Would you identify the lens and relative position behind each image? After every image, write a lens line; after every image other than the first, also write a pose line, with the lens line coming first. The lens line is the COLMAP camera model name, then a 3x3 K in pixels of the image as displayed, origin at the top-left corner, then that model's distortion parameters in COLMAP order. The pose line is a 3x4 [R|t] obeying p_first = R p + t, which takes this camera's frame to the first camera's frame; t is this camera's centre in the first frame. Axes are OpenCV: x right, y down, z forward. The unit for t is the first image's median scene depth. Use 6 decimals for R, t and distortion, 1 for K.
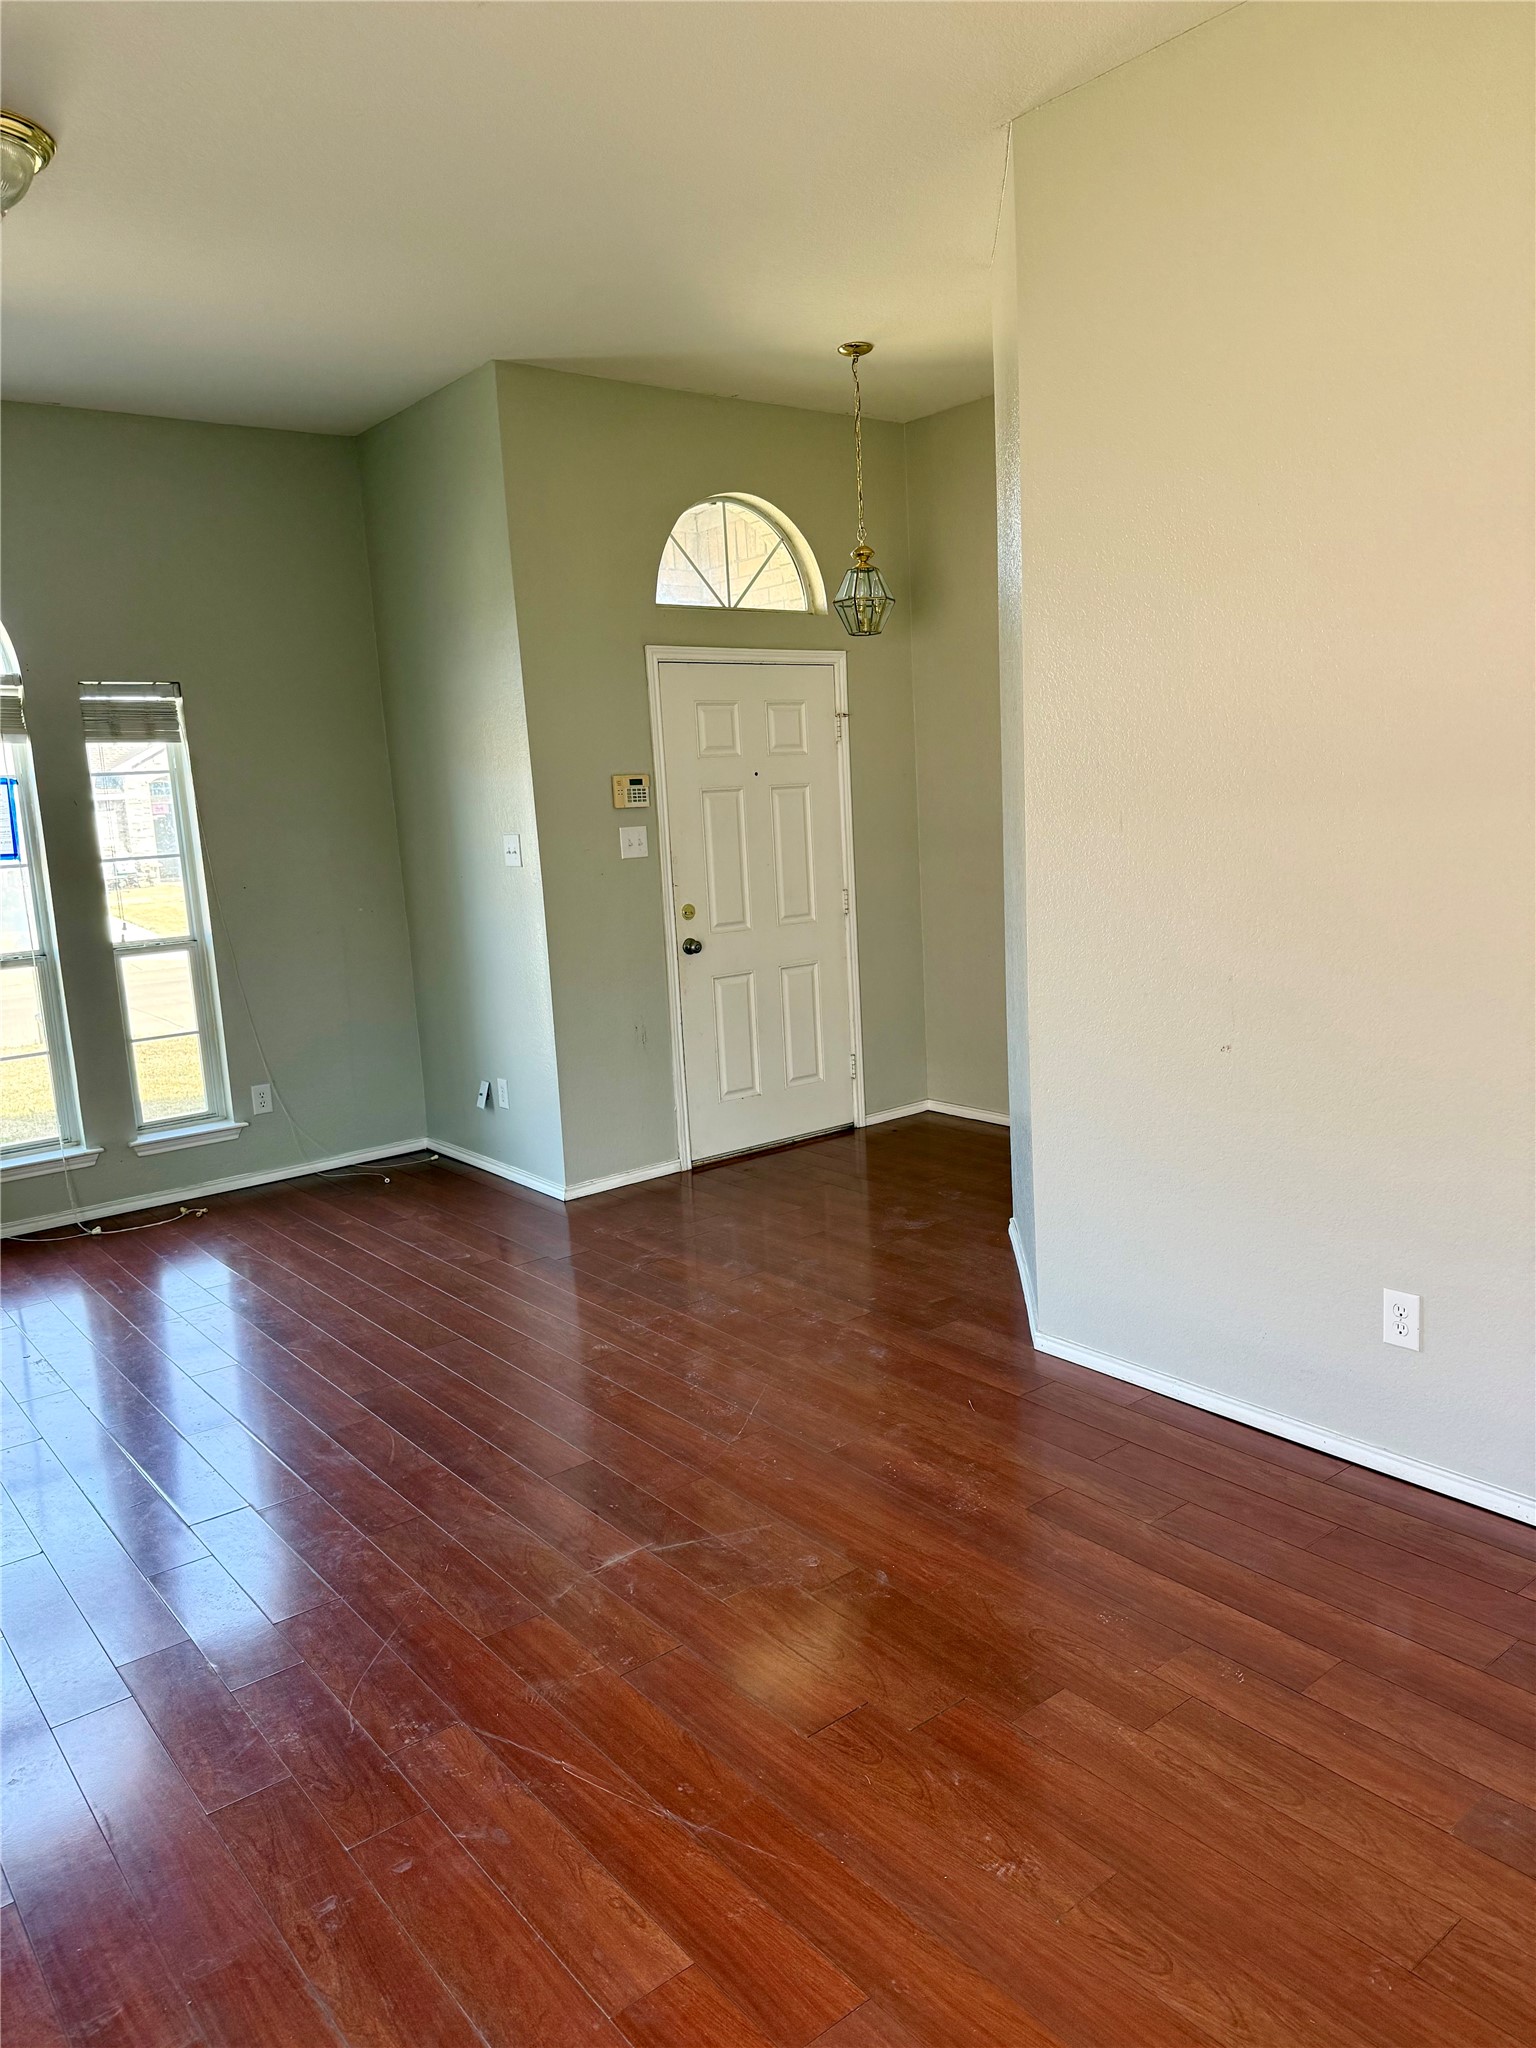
lens RADIAL K [[1441.6, 0, 761.0], [0, 1441.6, 1017.9], [0, 0, 1]] dist [0.020672, -0.018236]
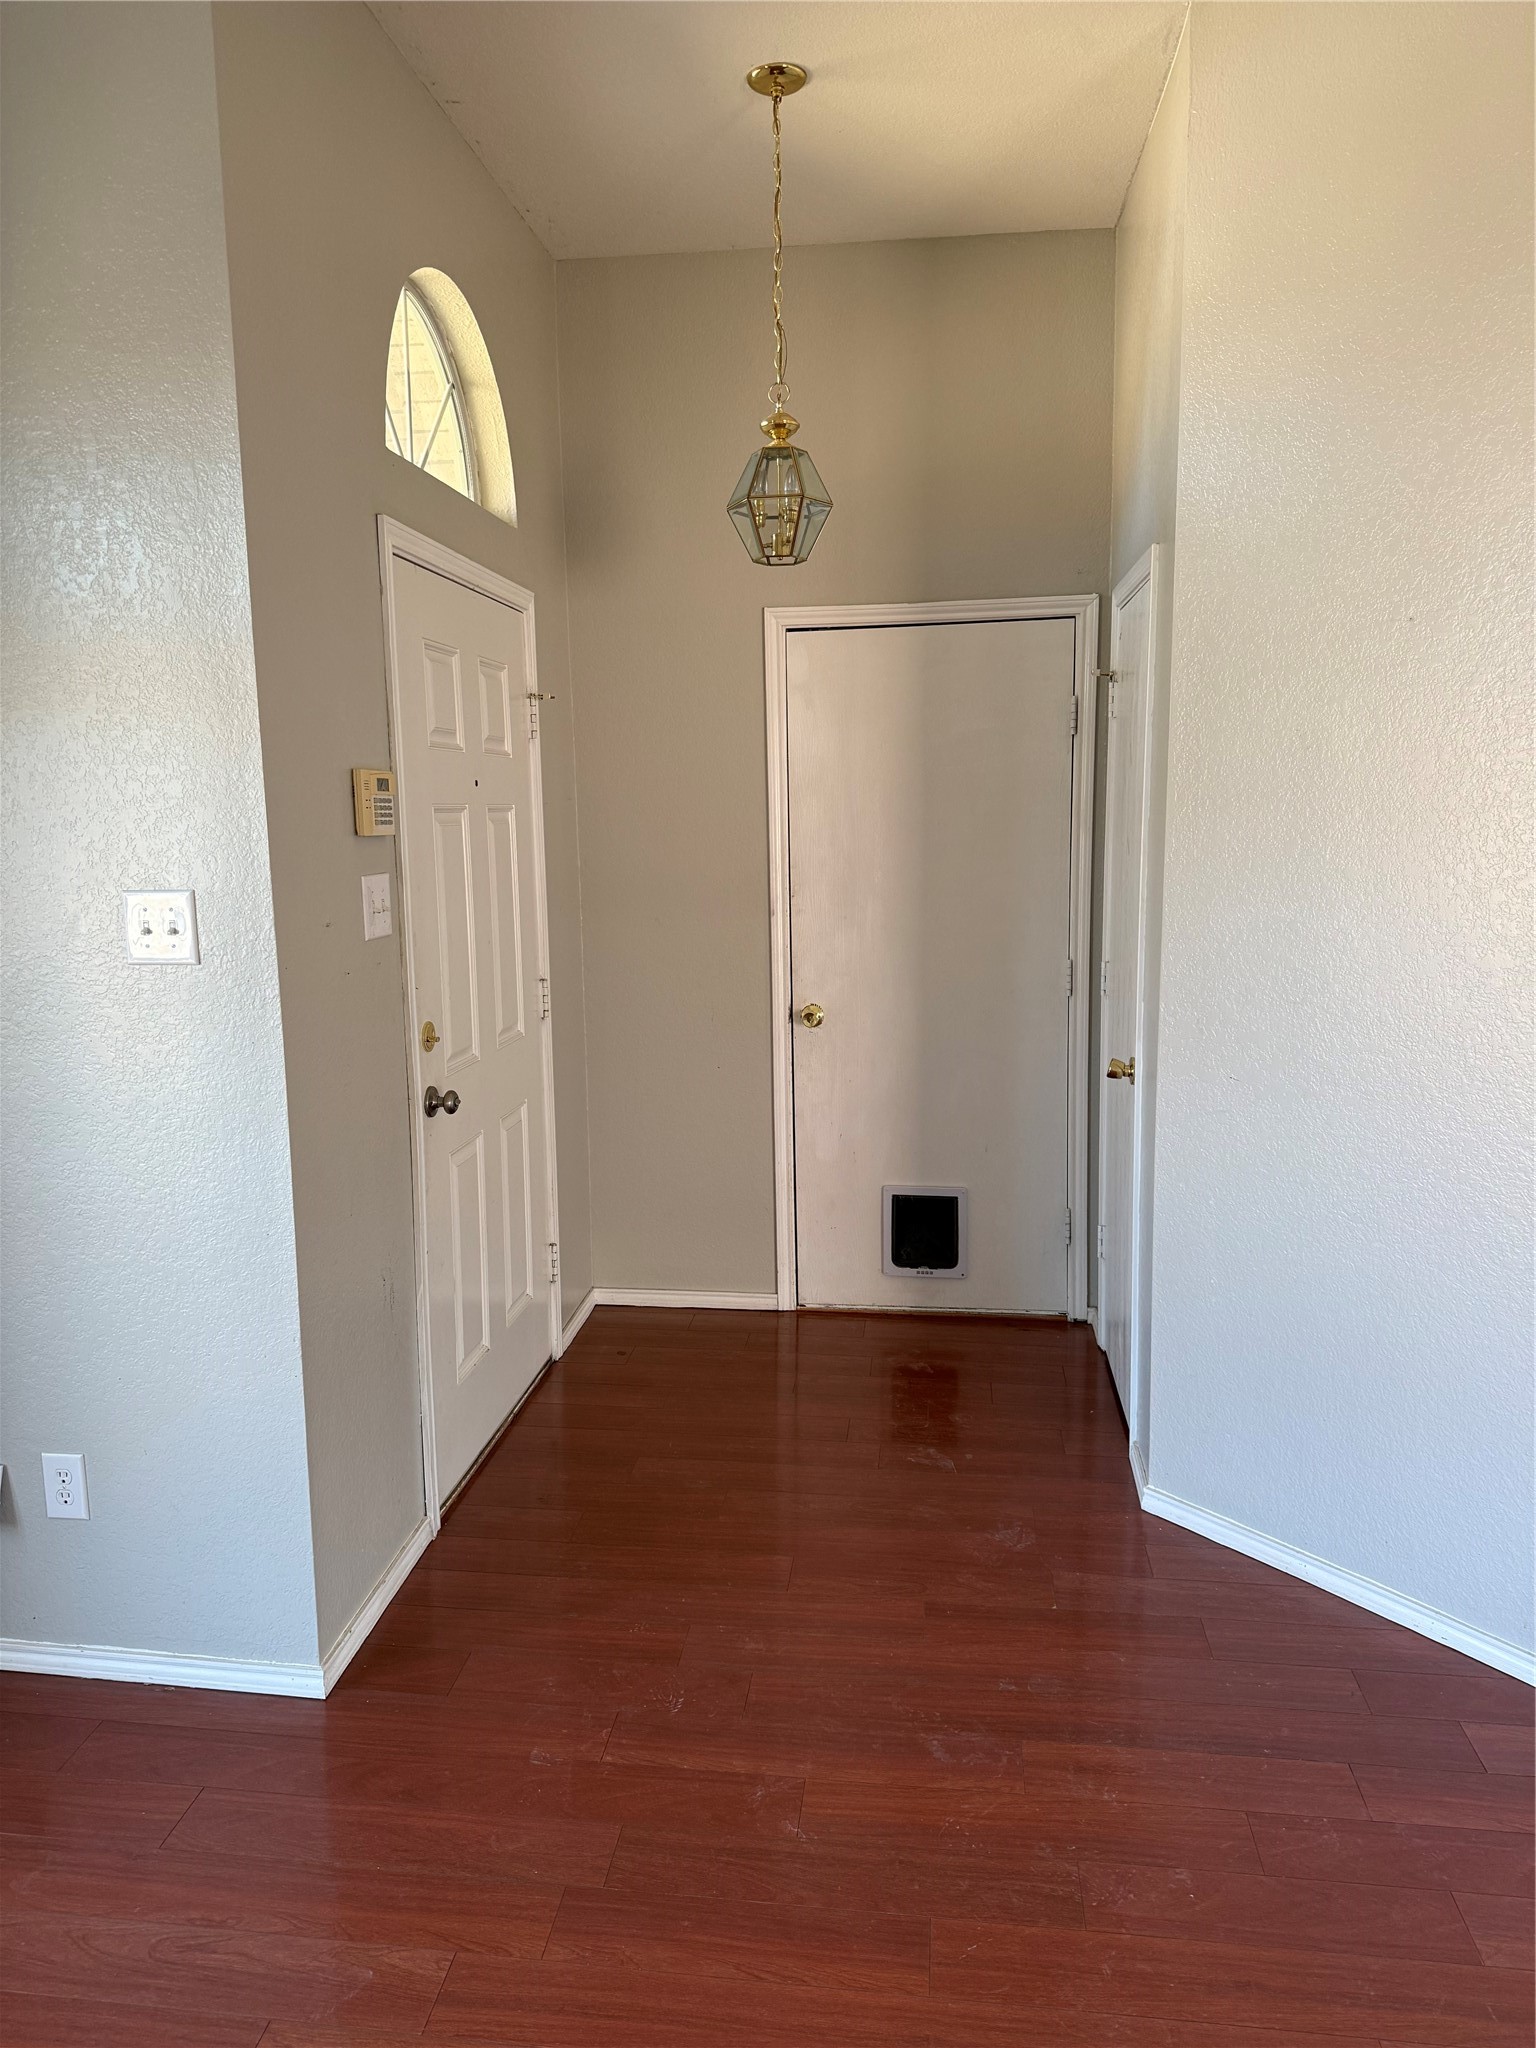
lens RADIAL K [[1441.6, 0, 756.9], [0, 1441.6, 987.4], [0, 0, 1]] dist [0.020672, -0.018236]
pose [[0.716107, -0.044102, 0.696595, -0.137617], [0.082669, 0.996336, -0.021905, -0.029295], [-0.693077, 0.073273, 0.717130, 0.225357]]
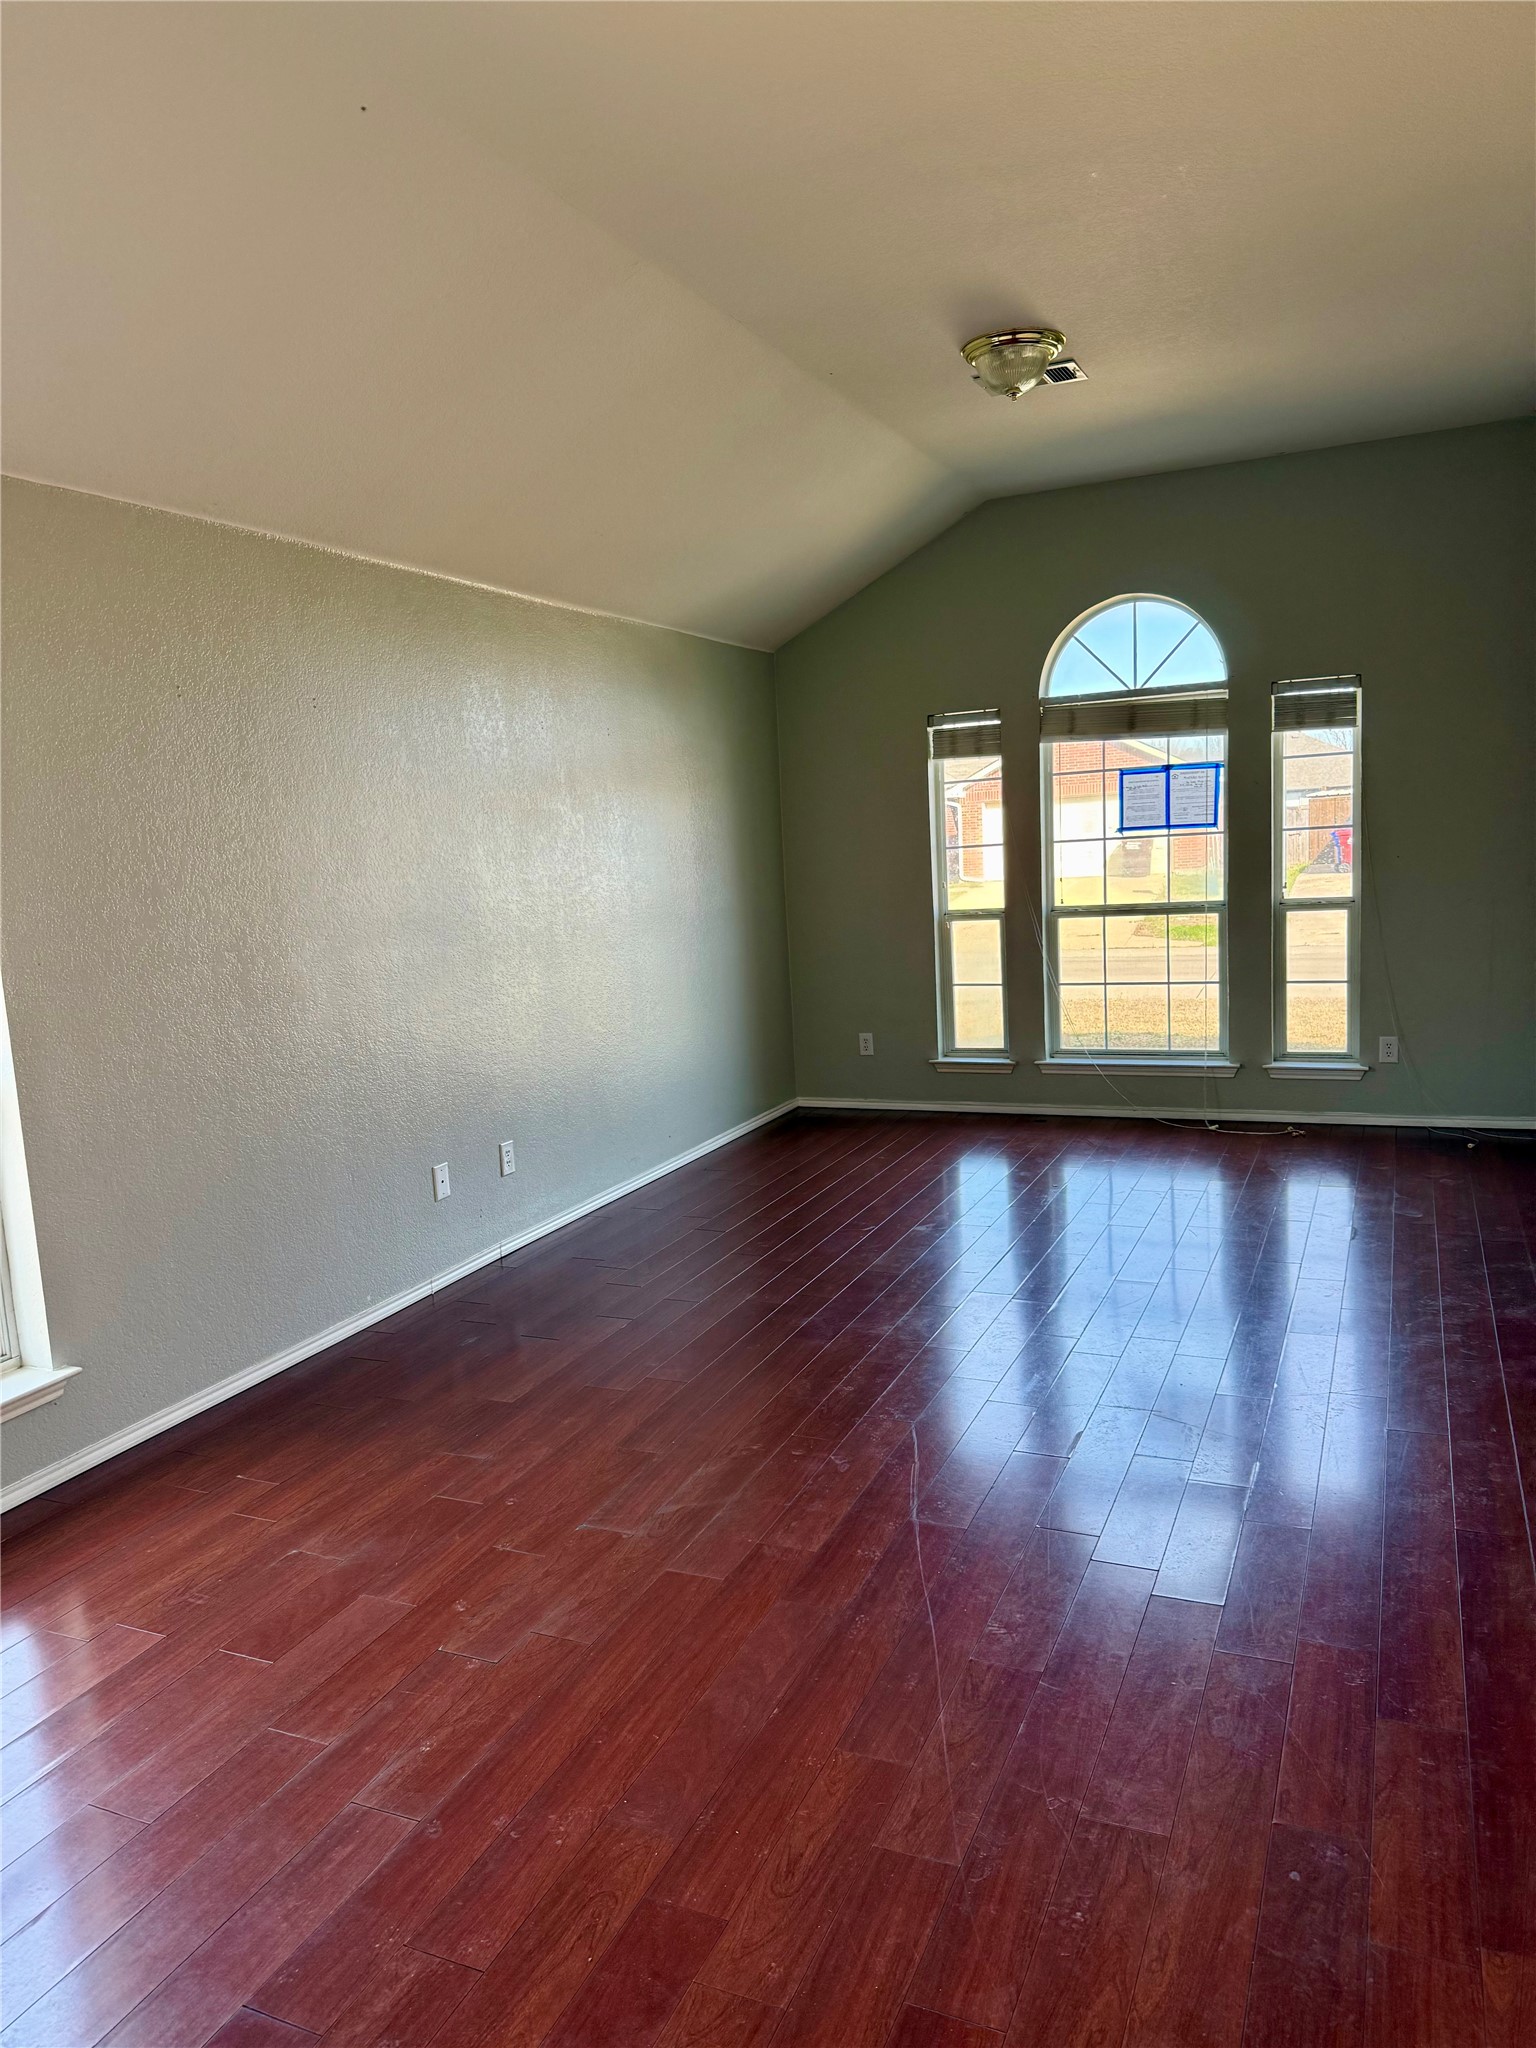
lens RADIAL K [[1441.6, 0, 784.0], [0, 1441.6, 1032.9], [0, 0, 1]] dist [0.020672, -0.018236]
pose [[0.485569, 0.156995, -0.859985, 0.405562], [-0.103246, 0.987156, 0.121916, -0.046266], [0.868080, 0.029592, 0.495542, 0.053159]]
